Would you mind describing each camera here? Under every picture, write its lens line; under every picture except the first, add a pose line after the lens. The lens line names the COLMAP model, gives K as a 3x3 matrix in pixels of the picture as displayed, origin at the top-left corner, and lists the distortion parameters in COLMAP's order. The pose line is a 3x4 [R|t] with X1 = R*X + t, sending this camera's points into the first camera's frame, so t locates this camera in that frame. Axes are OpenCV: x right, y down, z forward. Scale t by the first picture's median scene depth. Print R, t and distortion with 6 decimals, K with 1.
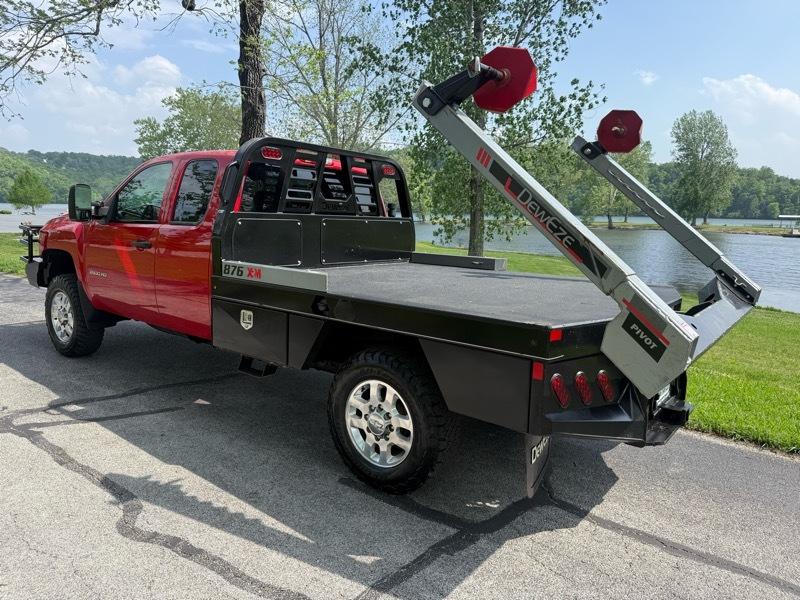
lens RADIAL K [[562.6, 0, 403.2], [0, 562.6, 301.5], [0, 0, 1]] dist [0.025767, -0.036877]
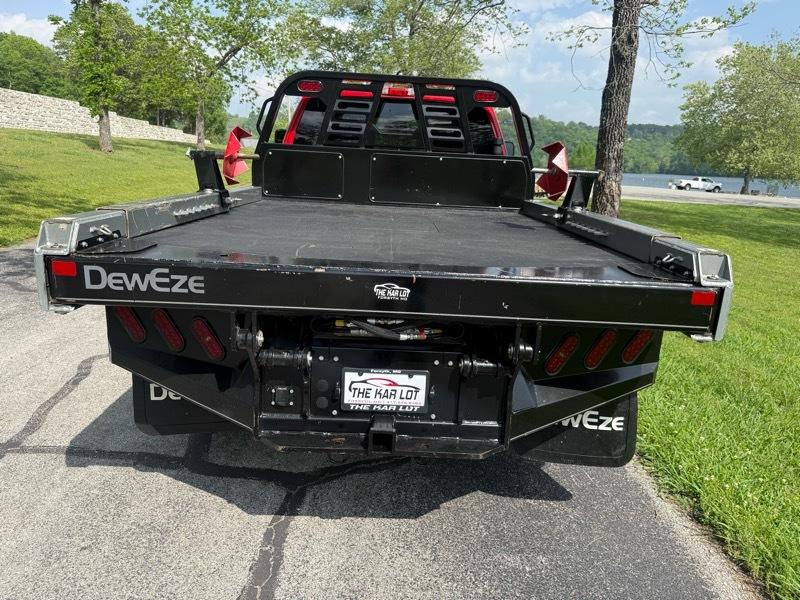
lens RADIAL K [[564.9, 0, 400.0], [0, 564.9, 300.0], [0, 0, 1]] dist [0.004826, -0.007553]
pose [[0.626524, 0.187555, -0.756499, 0.711704], [-0.150143, 0.981478, 0.118986, -0.023299], [0.764804, 0.039036, 0.643080, 0.450111]]
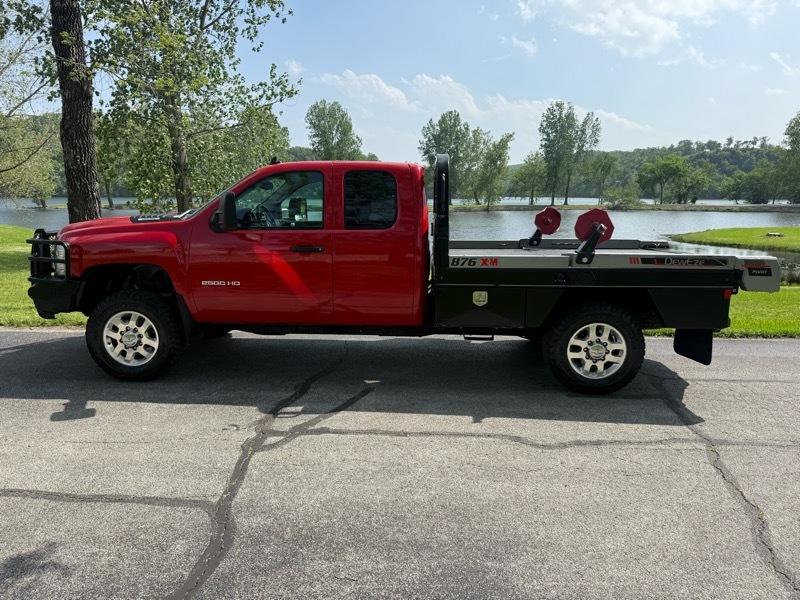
lens RADIAL K [[562.6, 0, 403.2], [0, 562.6, 301.5], [0, 0, 1]] dist [0.025767, -0.036877]
pose [[0.815234, -0.124685, 0.565551, -1.019083], [0.107265, 0.992161, 0.064118, -0.056084], [-0.569112, 0.008392, 0.822217, 0.026585]]
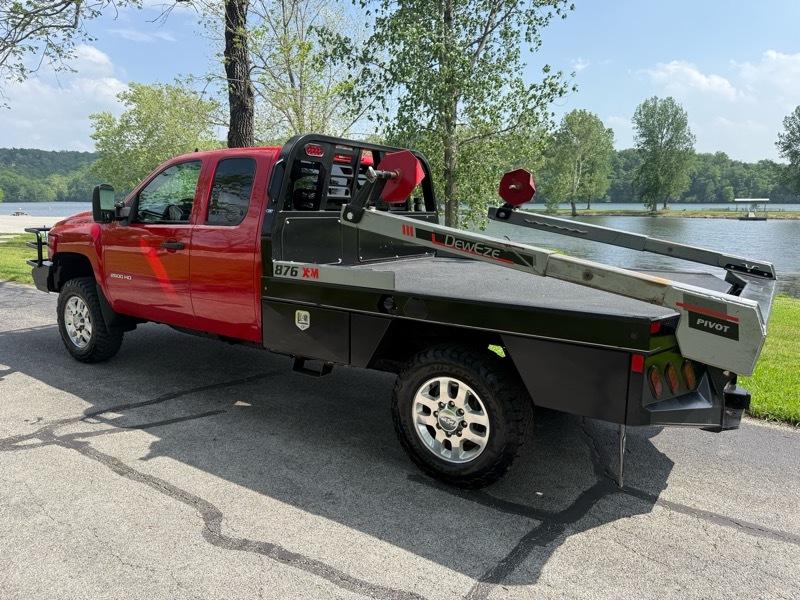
lens RADIAL K [[564.9, 0, 400.0], [0, 564.9, 300.0], [0, 0, 1]] dist [0.004826, -0.007553]
pose [[0.998154, -0.030132, 0.052728, -0.137499], [0.029446, 0.999472, 0.013741, -0.010192], [-0.053114, -0.012163, 0.998514, 0.002185]]
